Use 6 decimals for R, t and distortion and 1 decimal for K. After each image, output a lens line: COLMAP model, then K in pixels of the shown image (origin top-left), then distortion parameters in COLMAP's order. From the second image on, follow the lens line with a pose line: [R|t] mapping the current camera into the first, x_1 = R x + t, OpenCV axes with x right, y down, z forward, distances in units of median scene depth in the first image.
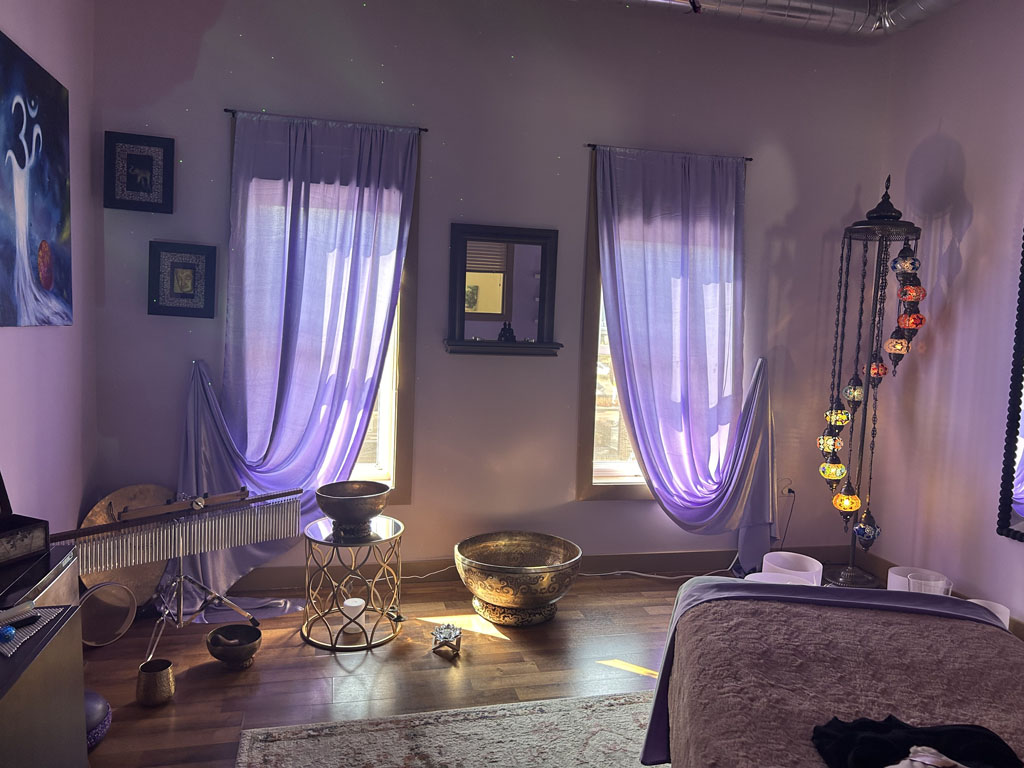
lens RADIAL K [[776.1, 0, 509.7], [0, 776.1, 419.2], [0, 0, 1]] dist [0.050660, -0.105050]
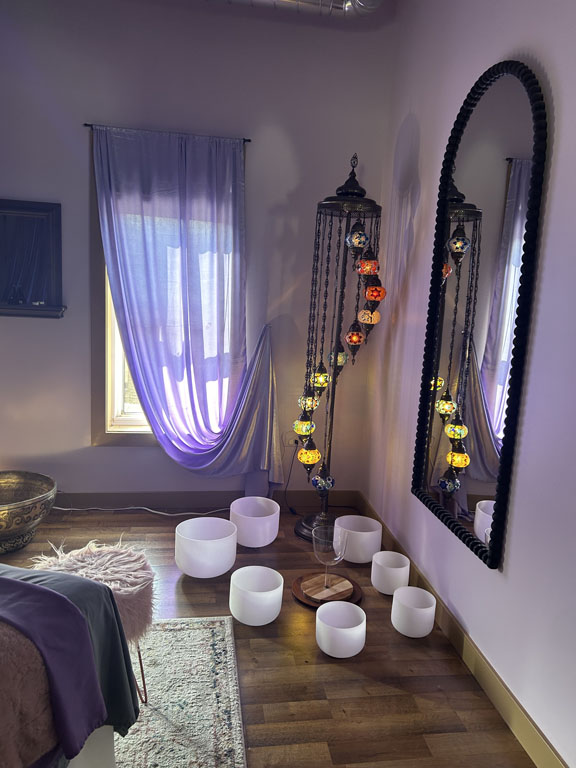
lens RADIAL K [[582.1, 0, 289.0], [0, 582.1, 415.2], [0, 0, 1]] dist [0.050660, -0.105050]
pose [[0.997634, 0.031127, -0.061303, 0.466538], [-0.026126, 0.996393, 0.080742, -0.019523], [0.063595, -0.078950, 0.994848, 0.174601]]
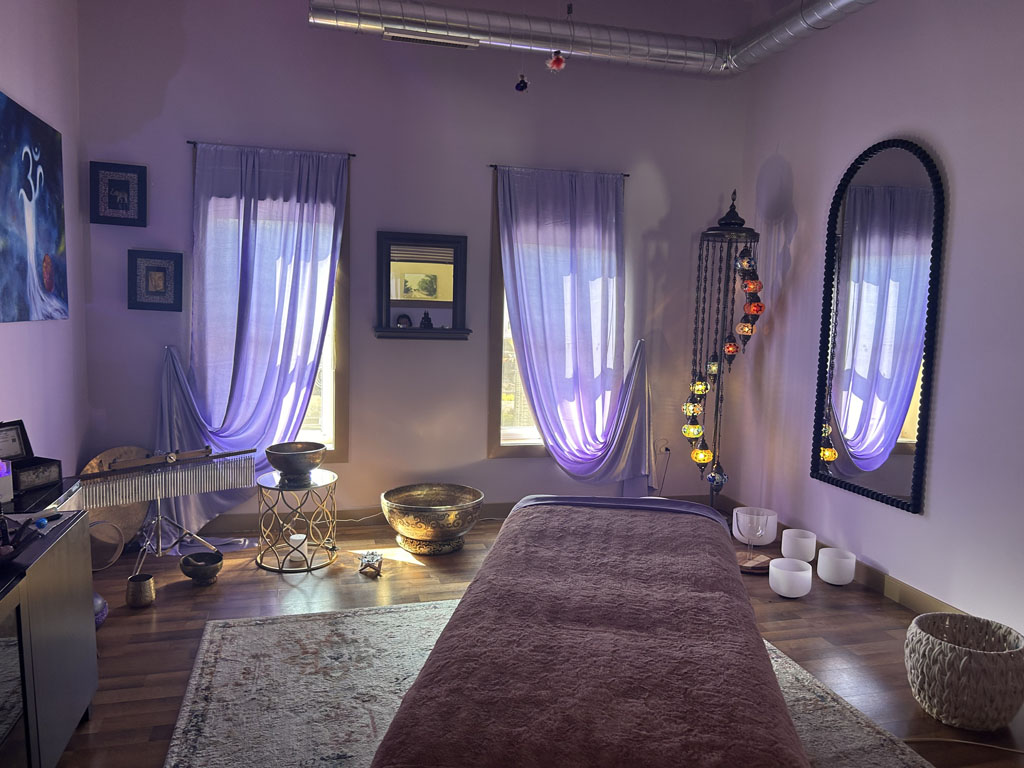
lens RADIAL K [[776.1, 0, 509.7], [0, 776.1, 419.2], [0, 0, 1]] dist [0.050660, -0.105050]
pose [[0.999680, -0.011964, 0.022273, 0.102820], [0.011512, 0.999728, 0.020285, 0.020529], [-0.022510, -0.020023, 0.999546, -0.233156]]
